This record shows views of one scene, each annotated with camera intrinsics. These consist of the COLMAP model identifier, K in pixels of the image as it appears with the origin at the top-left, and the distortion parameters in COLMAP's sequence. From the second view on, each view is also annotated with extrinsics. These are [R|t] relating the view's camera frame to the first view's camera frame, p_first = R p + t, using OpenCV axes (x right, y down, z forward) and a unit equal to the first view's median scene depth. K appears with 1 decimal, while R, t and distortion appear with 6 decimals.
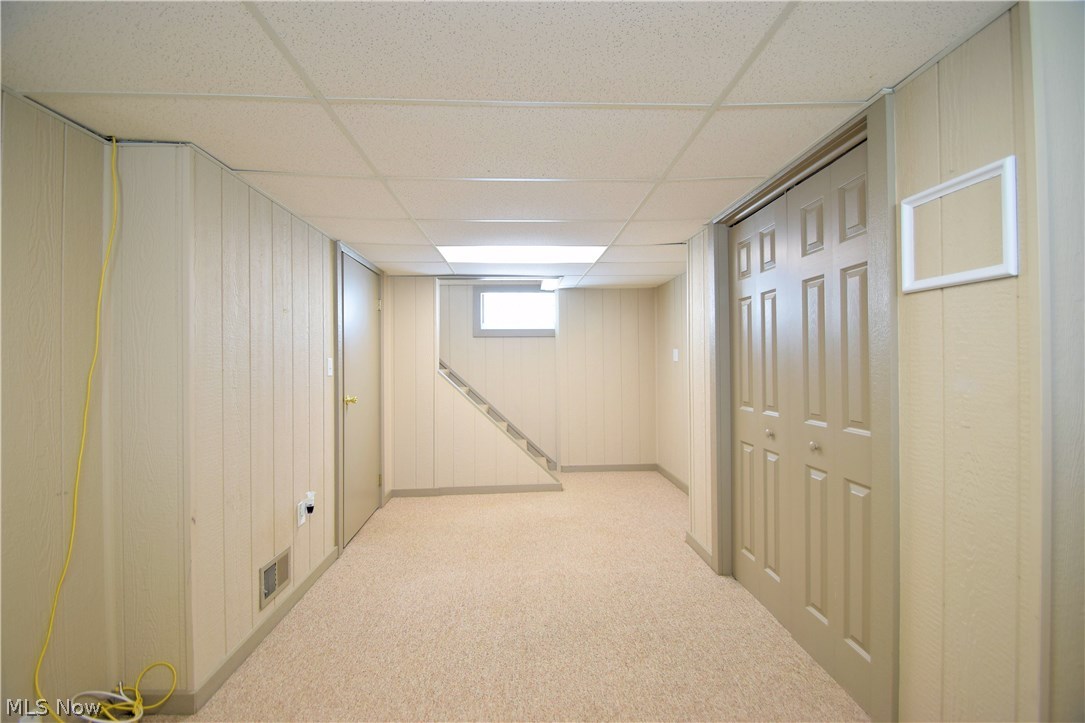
lens RADIAL K [[476.1, 0, 540.9], [0, 476.1, 358.2], [0, 0, 1]] dist [0.012894, -0.015991]
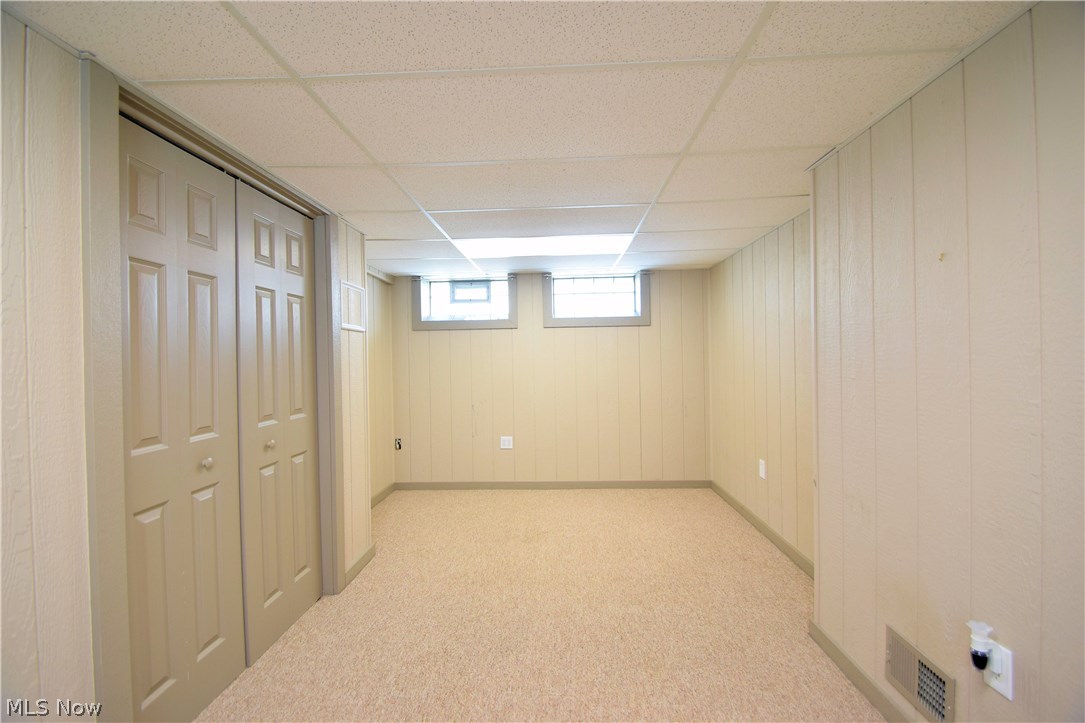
lens RADIAL K [[476.1, 0, 540.9], [0, 476.1, 358.2], [0, 0, 1]] dist [0.012894, -0.015991]
pose [[-0.996328, 0.028204, 0.080834, -0.131562], [0.028024, 0.999602, -0.003358, 0.009875], [-0.080896, -0.001081, -0.996722, 2.026634]]
